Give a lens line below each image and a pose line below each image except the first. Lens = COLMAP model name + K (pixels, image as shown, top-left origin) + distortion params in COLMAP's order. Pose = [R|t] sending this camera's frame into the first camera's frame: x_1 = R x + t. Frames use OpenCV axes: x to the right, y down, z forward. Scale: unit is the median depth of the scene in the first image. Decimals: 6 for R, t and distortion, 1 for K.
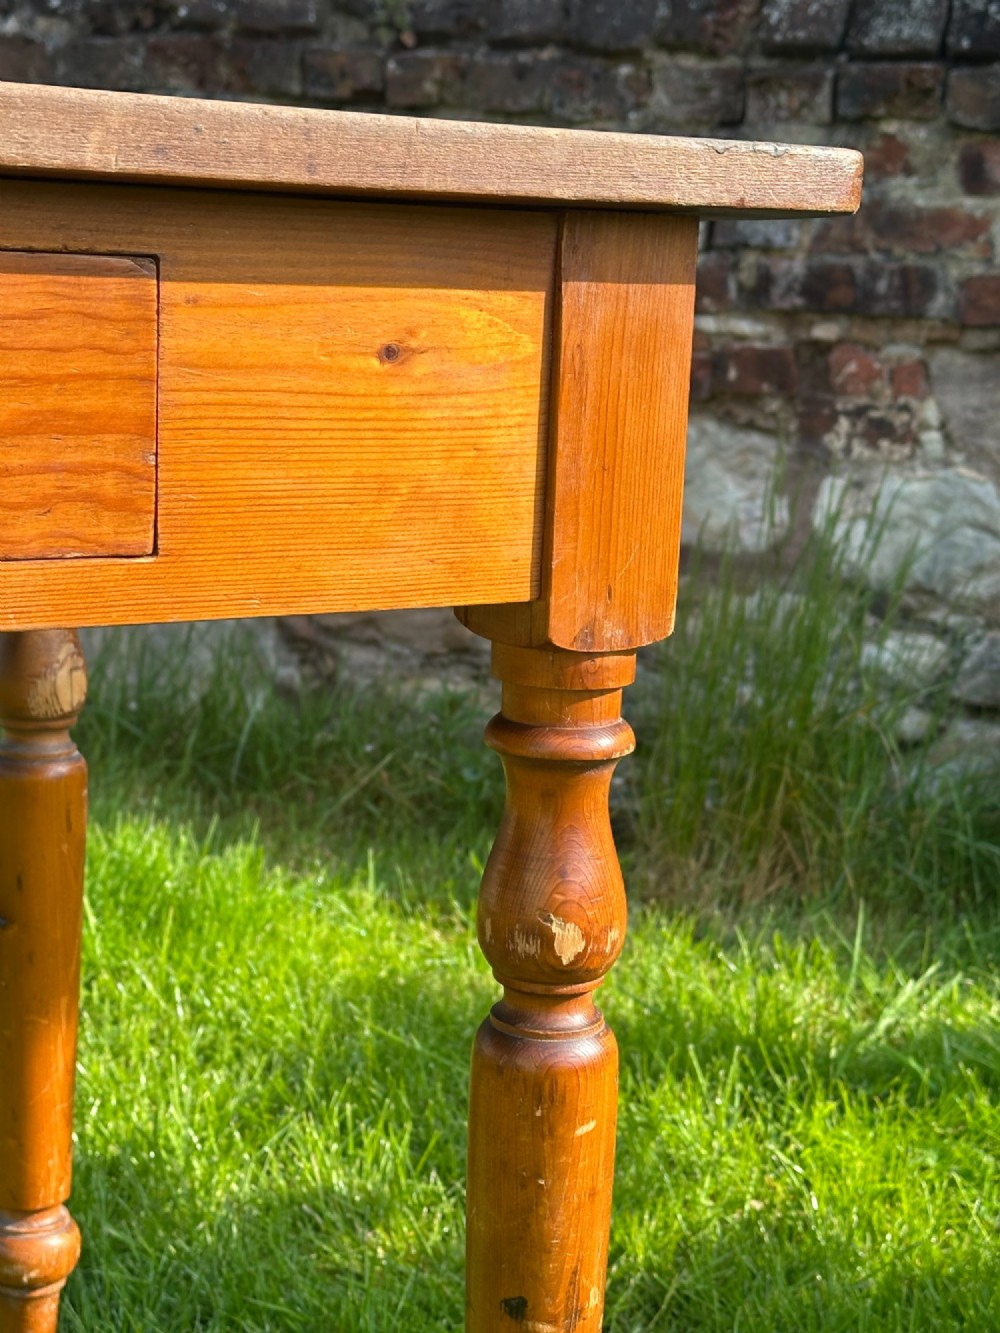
lens RADIAL K [[2300.1, 0, 500.0], [0, 2300.1, 666.5], [0, 0, 1]] dist [0.143630, 0.230398]
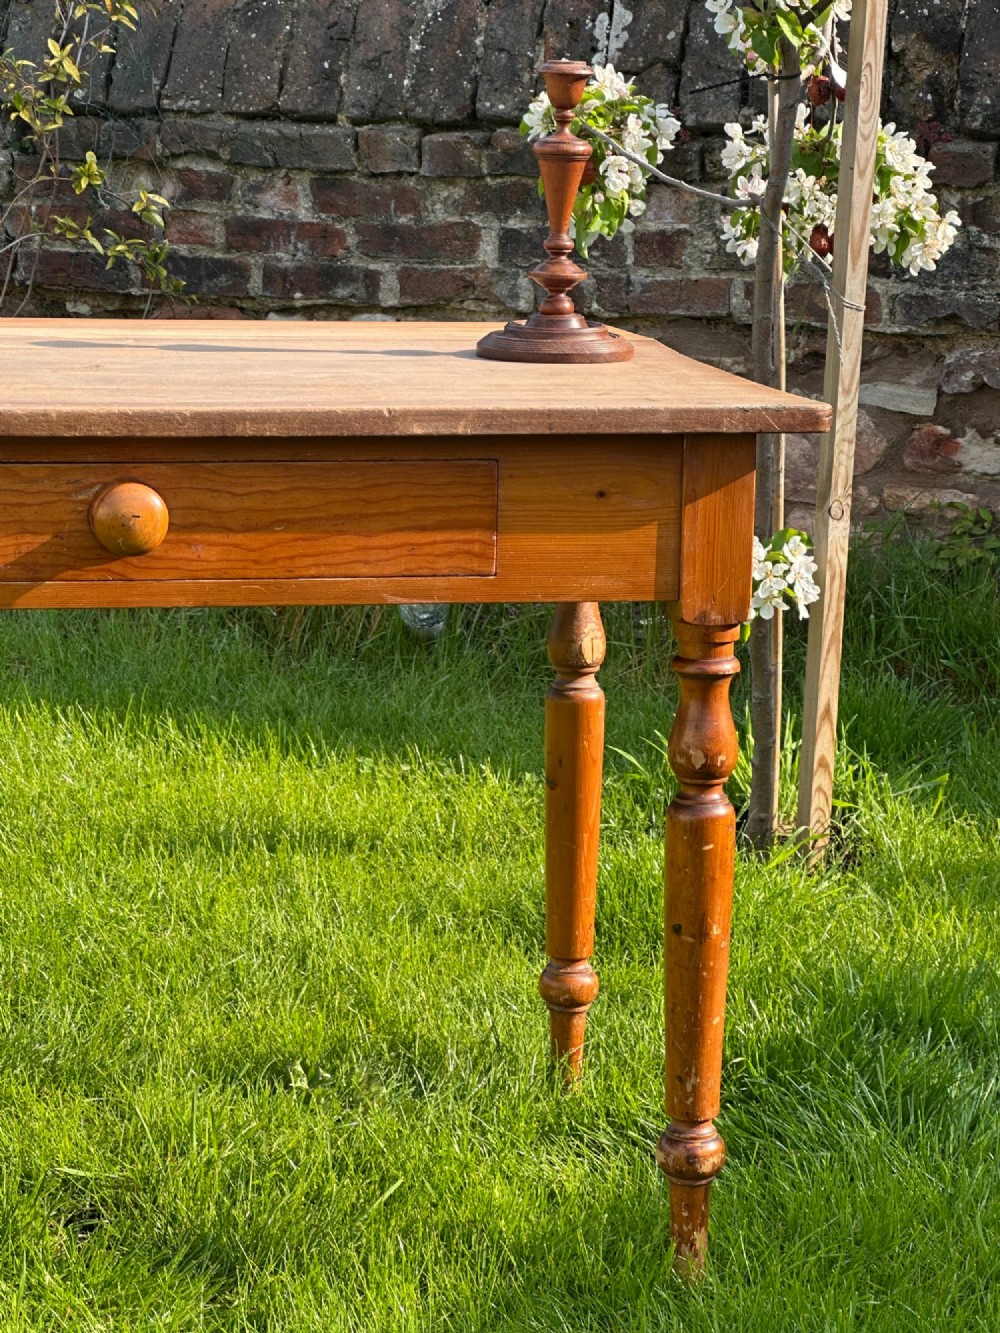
lens RADIAL K [[3143.1, 0, 530.7], [0, 3143.1, 669.5], [0, 0, 1]] dist [-0.125090, 4.390264]
pose [[0.929440, 0.038953, -0.366912, 1.168124], [-0.044002, 0.999017, -0.005403, 0.072674], [0.366341, 0.021166, 0.930240, -2.214150]]
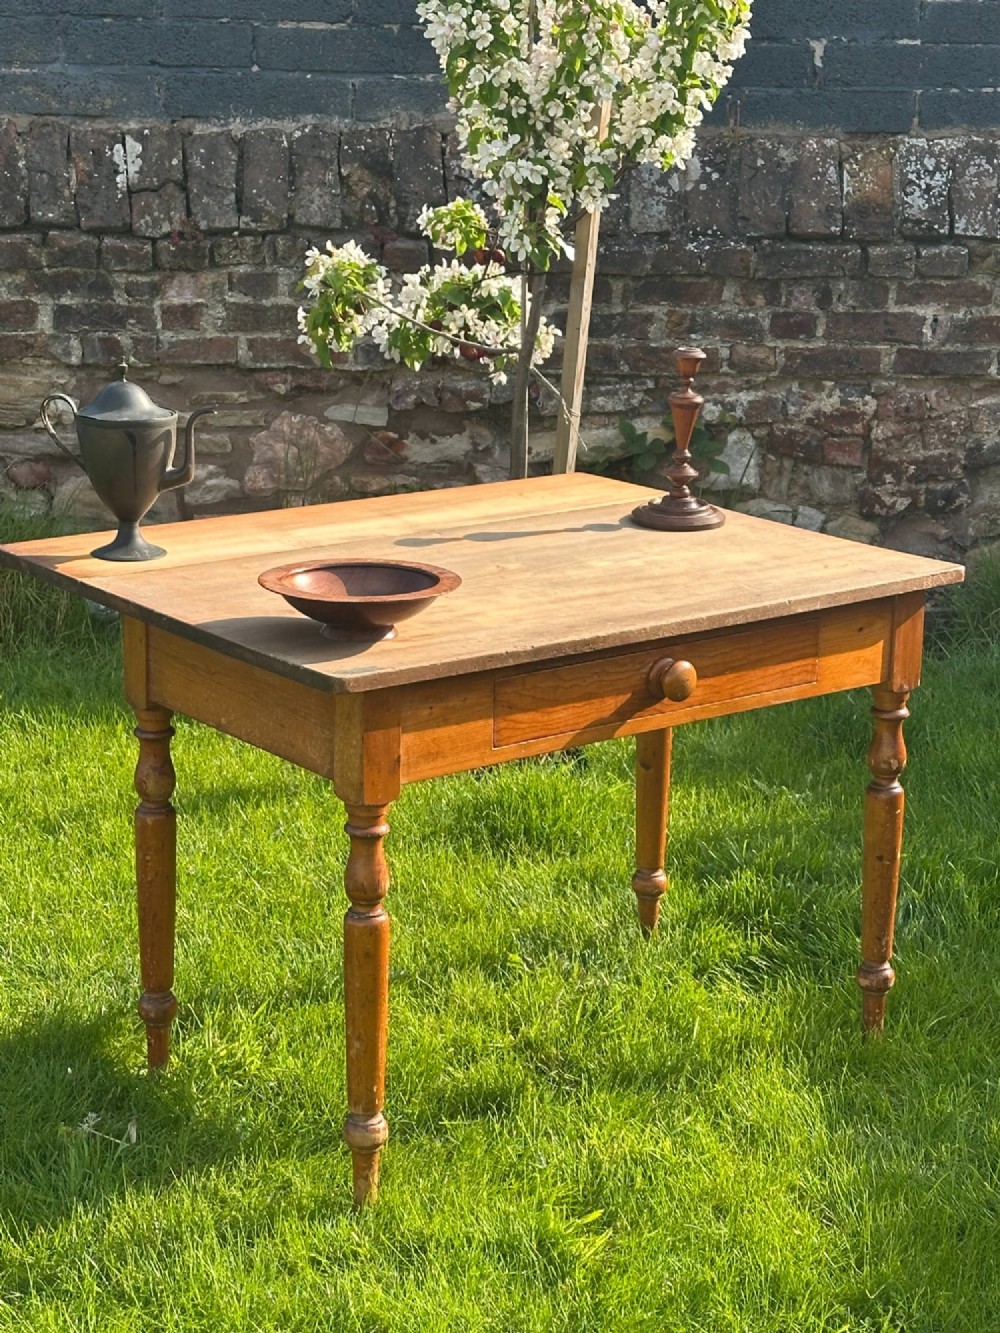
lens RADIAL K [[2598.6, 0, 476.5], [0, 2598.6, 667.6], [0, 0, 1]] dist [0.141206, 0.002236]
pose [[0.996671, -0.048060, 0.065855, -1.156300], [0.042804, 0.995953, 0.079032, -0.510473], [-0.069387, -0.075950, 0.994694, -4.053235]]
